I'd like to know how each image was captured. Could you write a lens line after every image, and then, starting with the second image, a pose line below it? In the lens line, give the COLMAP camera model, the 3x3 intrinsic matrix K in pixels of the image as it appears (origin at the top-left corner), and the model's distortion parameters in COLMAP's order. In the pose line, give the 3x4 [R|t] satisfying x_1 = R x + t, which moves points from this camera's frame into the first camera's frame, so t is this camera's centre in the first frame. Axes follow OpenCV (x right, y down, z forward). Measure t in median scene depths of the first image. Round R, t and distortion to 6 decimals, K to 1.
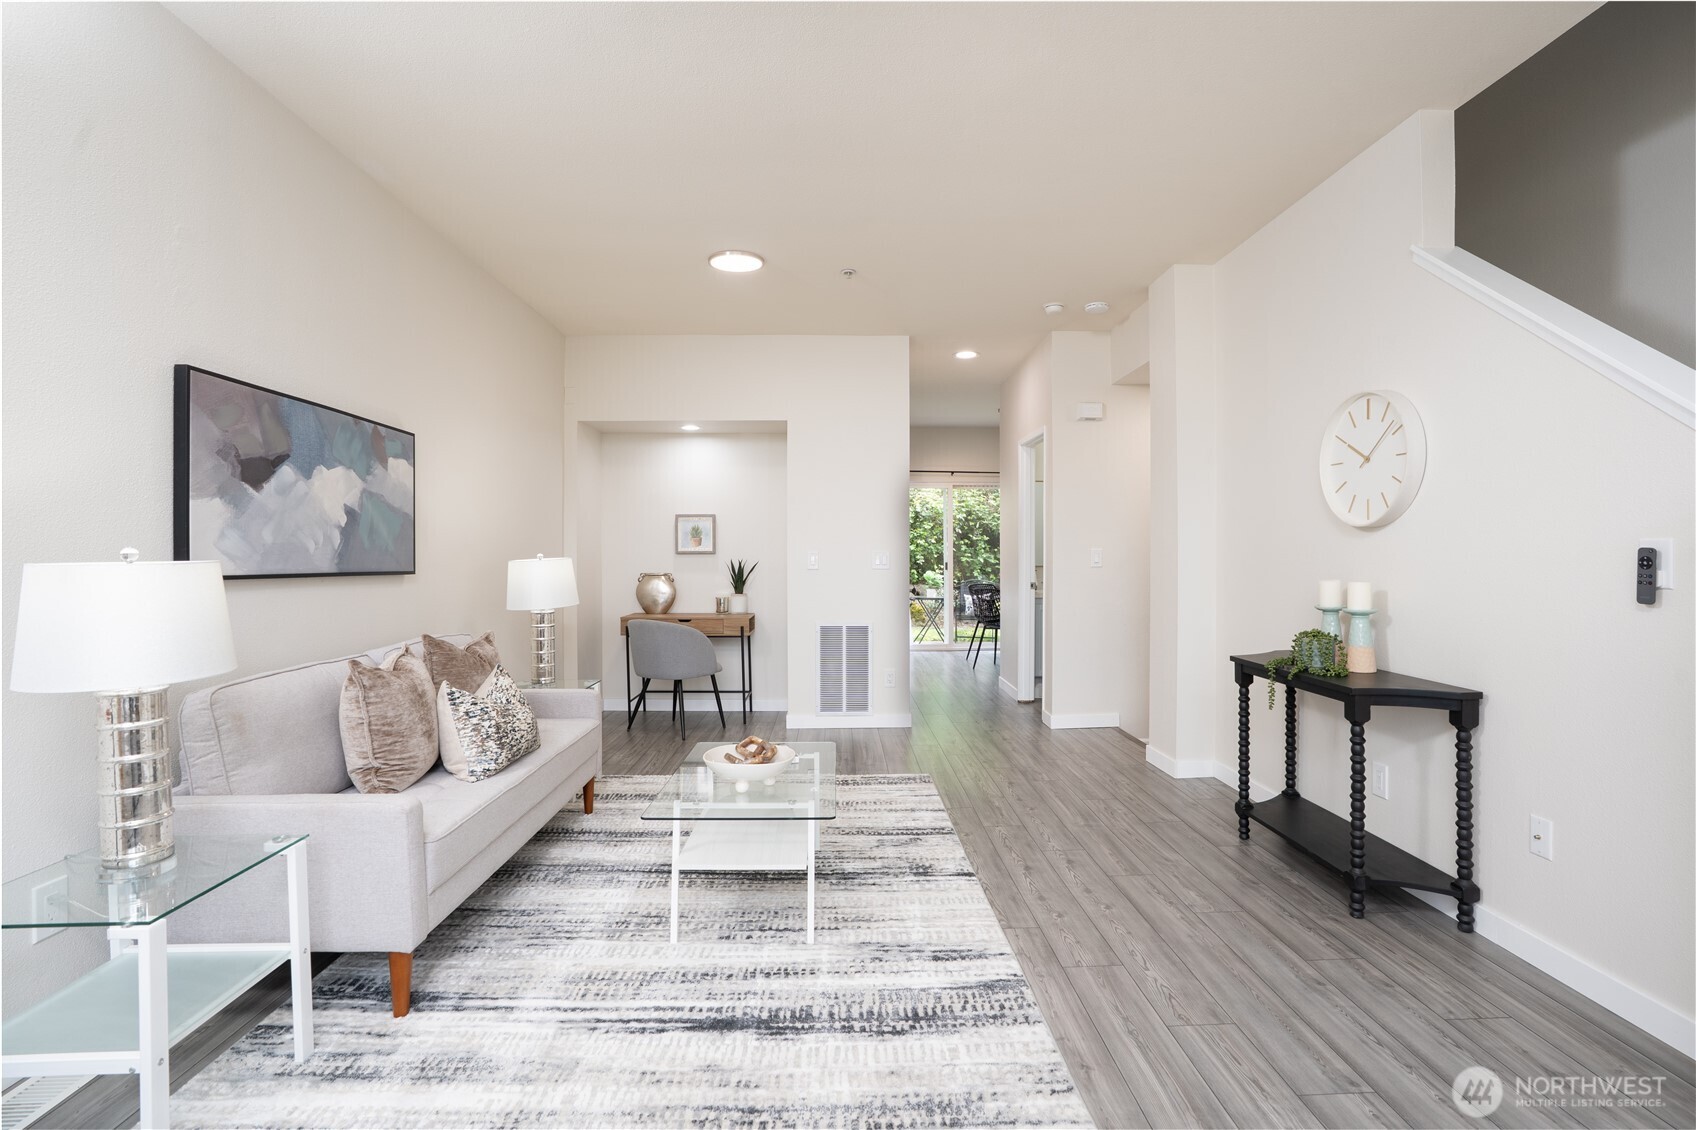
lens RADIAL K [[783.7, 0, 848.2], [0, 783.7, 557.6], [0, 0, 1]] dist [-0.000413, -0.000041]
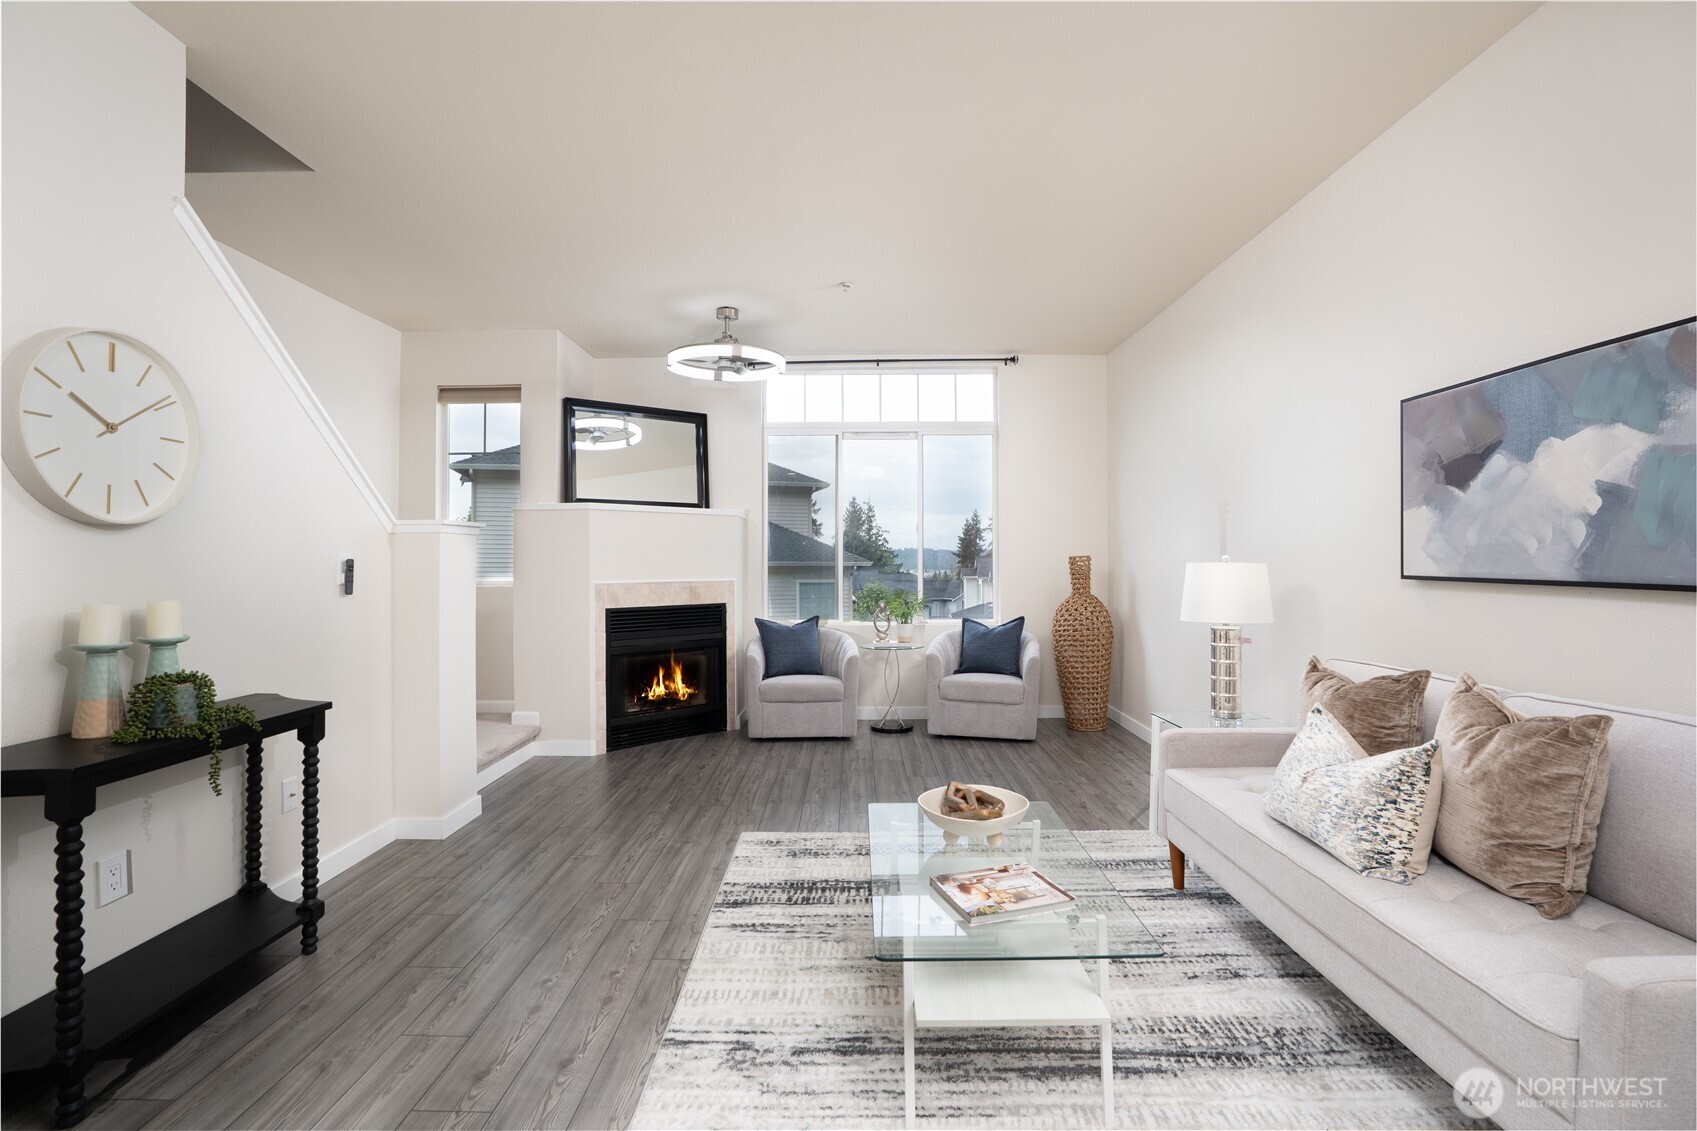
lens RADIAL K [[784.2, 0, 848.7], [0, 784.2, 558.1], [0, 0, 1]] dist [-0.000413, -0.000041]
pose [[-0.999680, 0.005937, 0.024575, -0.016704], [0.005901, 0.999981, -0.001577, -0.004878], [-0.024584, -0.001431, -0.999697, 1.902045]]
